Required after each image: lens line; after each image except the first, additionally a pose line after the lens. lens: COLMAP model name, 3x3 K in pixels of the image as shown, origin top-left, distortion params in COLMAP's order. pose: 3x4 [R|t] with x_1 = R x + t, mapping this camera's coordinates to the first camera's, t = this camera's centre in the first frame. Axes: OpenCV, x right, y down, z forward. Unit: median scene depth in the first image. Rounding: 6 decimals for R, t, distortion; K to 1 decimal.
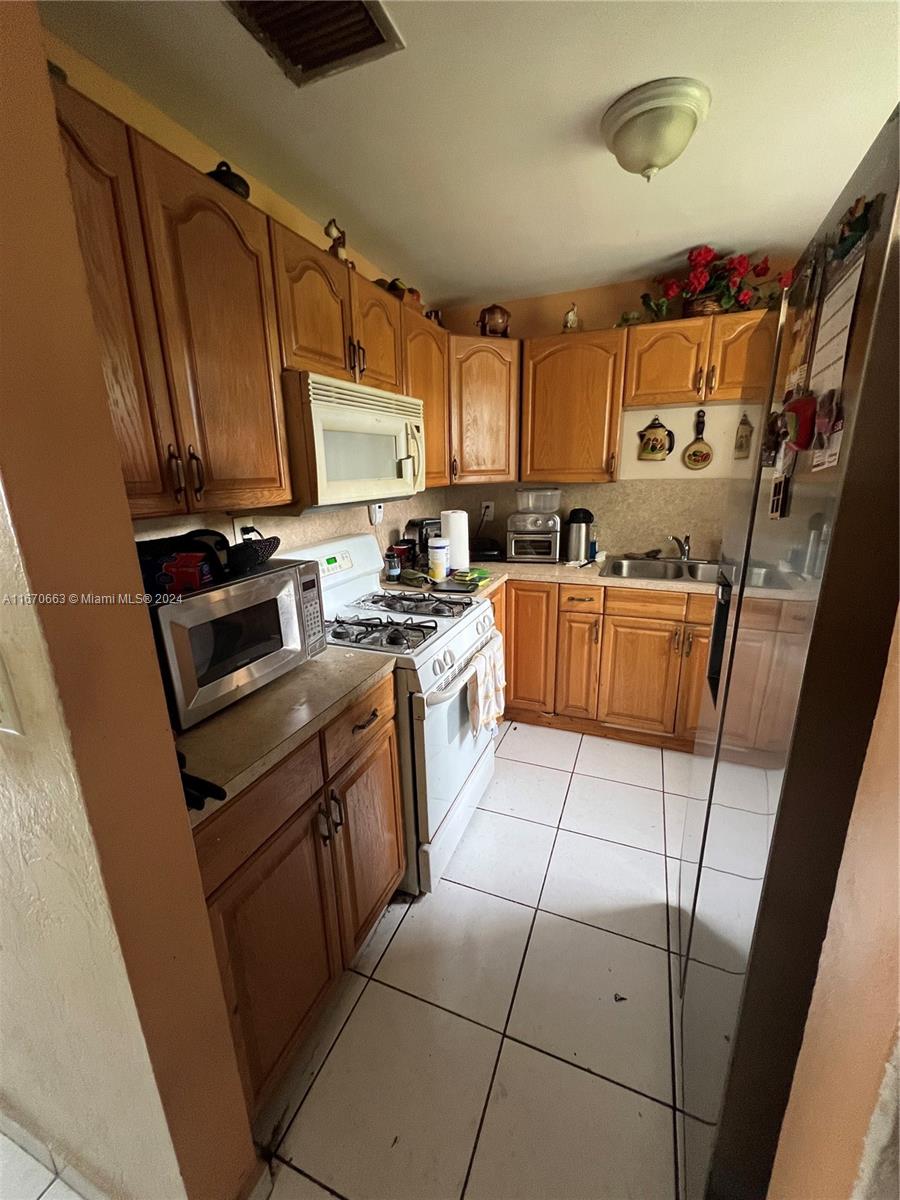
lens RADIAL K [[484.2, 0, 450.3], [0, 484.2, 602.3], [0, 0, 1]] dist [-0.004828, 0.000175]
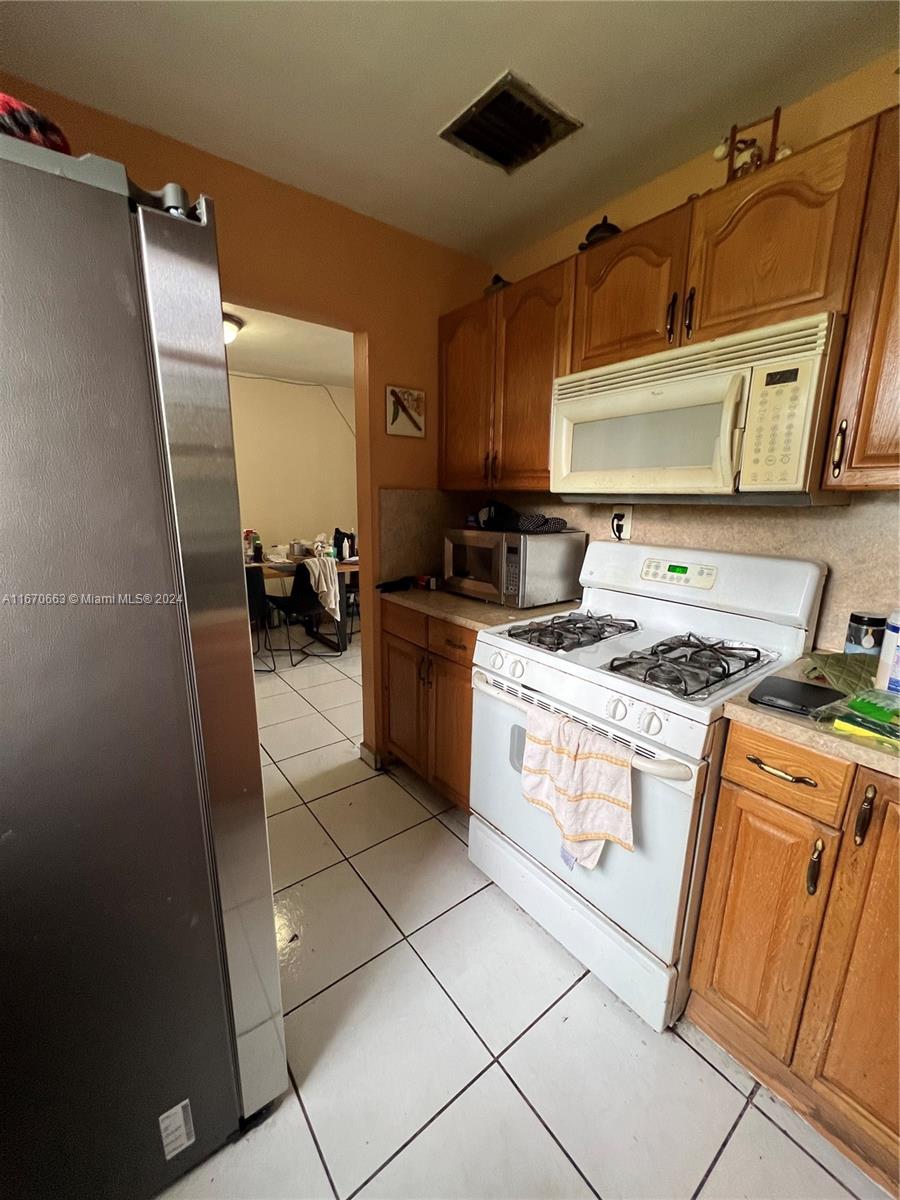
lens RADIAL K [[484.2, 0, 454.3], [0, 484.2, 605.0], [0, 0, 1]] dist [-0.004828, 0.000175]
pose [[-0.498851, 0.200469, -0.843185, 0.774394], [-0.232607, 0.906219, 0.353072, -0.275206], [0.834890, 0.372261, -0.405438, 1.218251]]
